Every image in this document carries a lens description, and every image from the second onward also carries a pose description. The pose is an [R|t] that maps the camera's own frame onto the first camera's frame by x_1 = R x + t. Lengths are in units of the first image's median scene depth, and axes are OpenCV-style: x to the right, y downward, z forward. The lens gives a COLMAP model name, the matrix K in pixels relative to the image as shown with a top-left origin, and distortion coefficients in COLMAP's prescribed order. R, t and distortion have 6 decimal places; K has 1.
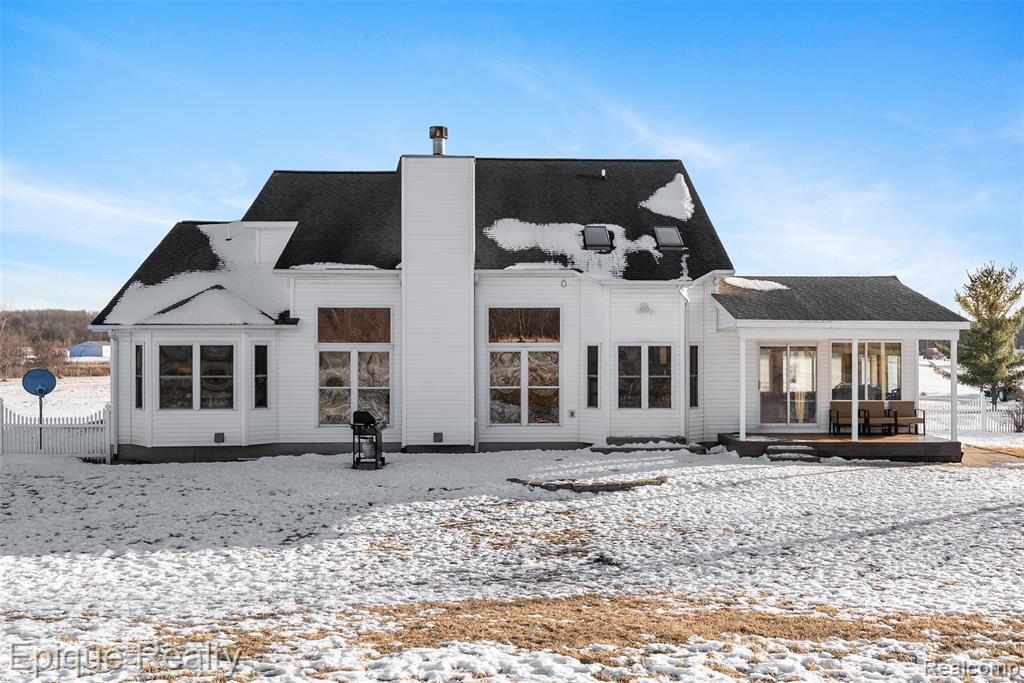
lens RADIAL K [[1269.1, 0, 515.0], [0, 1269.1, 342.0], [0, 0, 1]] dist [0.009309, 0.000000]
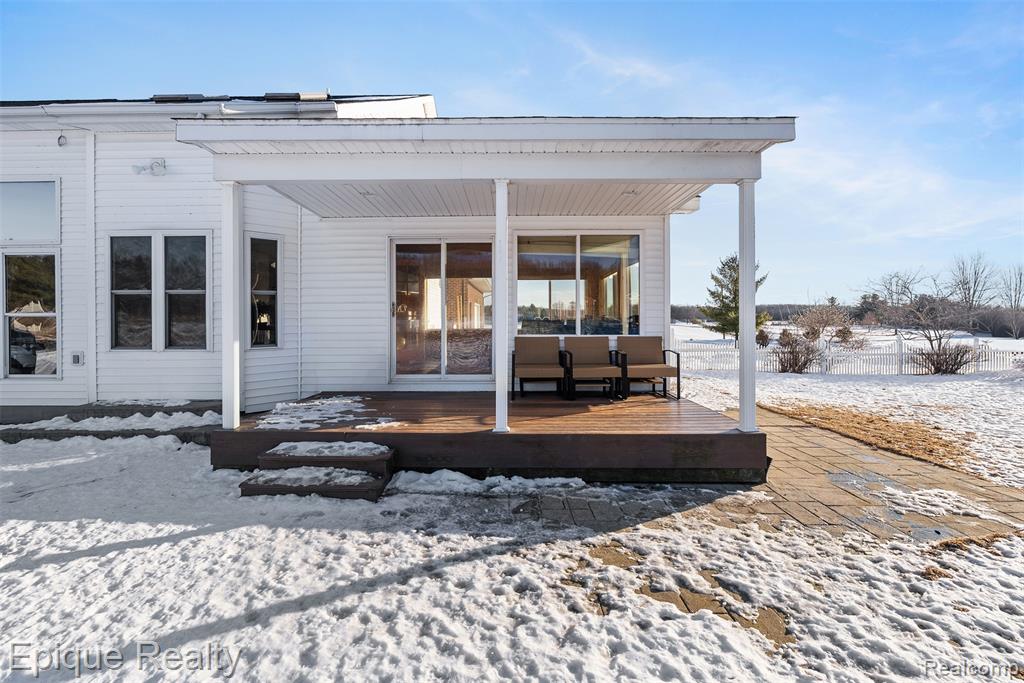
lens RADIAL K [[461.2, 0, 510.8], [0, 461.2, 327.6], [0, 0, 1]] dist [-0.002869, 0.000321]
pose [[0.997621, -0.003014, -0.068878, 0.269349], [0.004349, 0.999806, 0.019230, 0.039746], [0.068806, -0.019484, 0.997440, 0.814448]]
